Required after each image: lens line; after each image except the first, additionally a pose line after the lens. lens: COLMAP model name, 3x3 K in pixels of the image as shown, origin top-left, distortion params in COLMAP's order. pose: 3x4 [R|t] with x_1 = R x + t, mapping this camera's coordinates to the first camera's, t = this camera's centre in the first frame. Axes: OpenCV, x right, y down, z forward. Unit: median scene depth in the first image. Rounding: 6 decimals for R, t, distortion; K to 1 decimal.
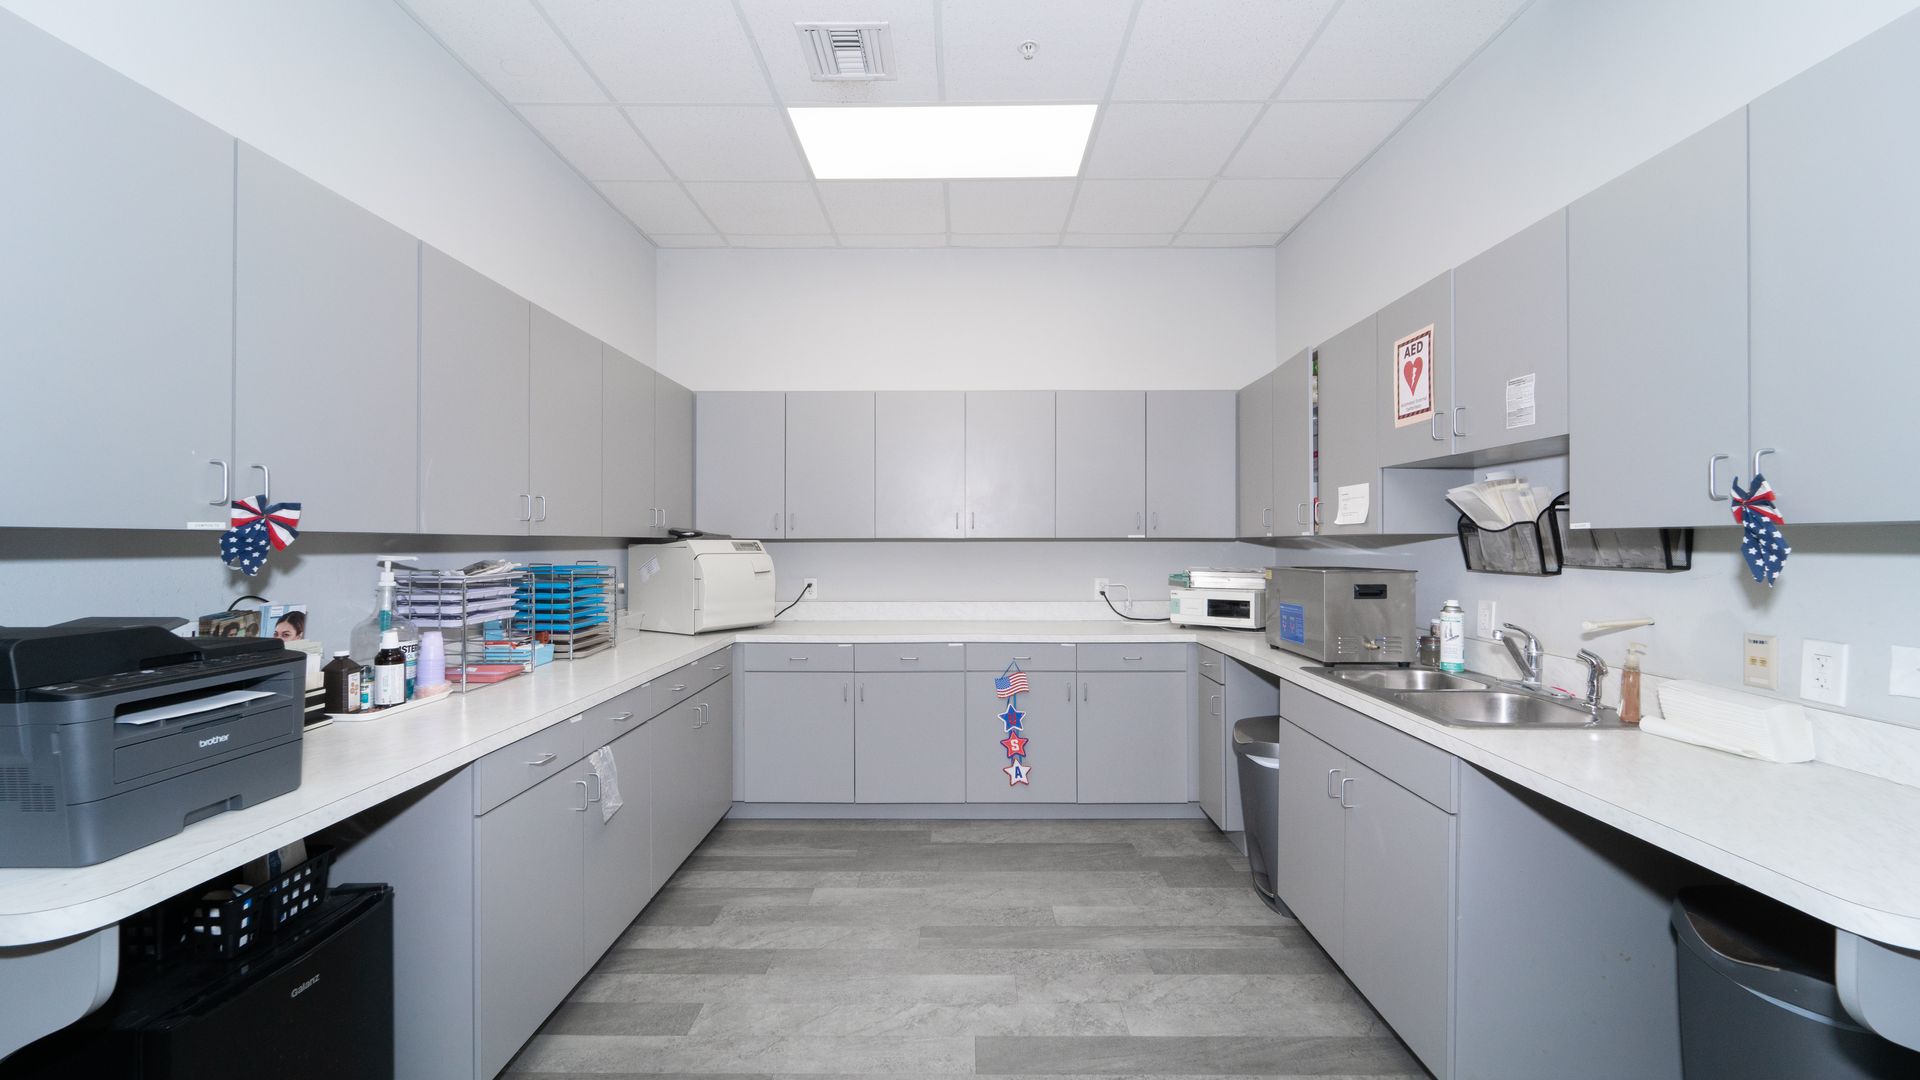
lens RADIAL K [[767.2, 0, 964.7], [0, 767.2, 539.0], [0, 0, 1]] dist [-0.001153, -0.000159]
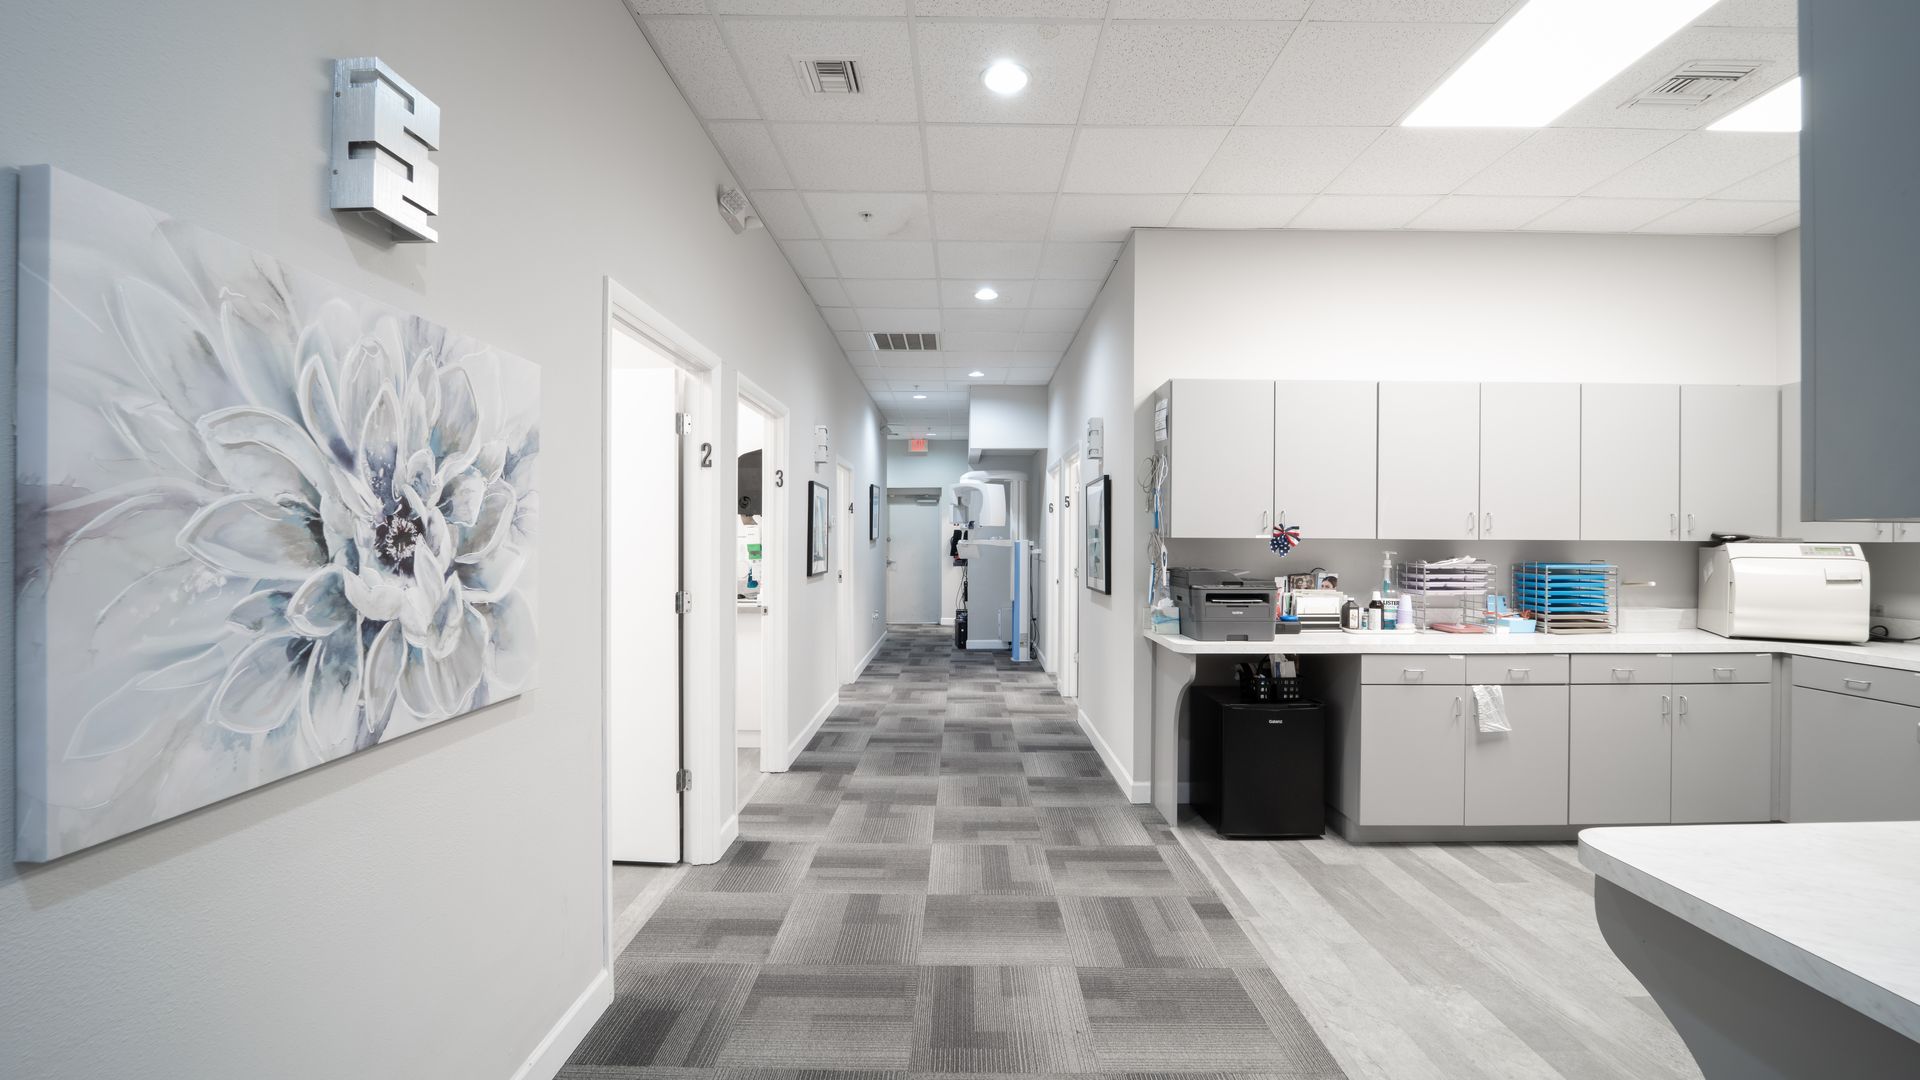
lens RADIAL K [[767.2, 0, 964.7], [0, 767.2, 539.0], [0, 0, 1]] dist [-0.001153, -0.000159]
pose [[0.007208, -0.002496, -0.999971, 1.007143], [-0.002123, 0.999995, -0.002511, -0.000463], [0.999972, 0.002141, 0.007203, -0.017182]]
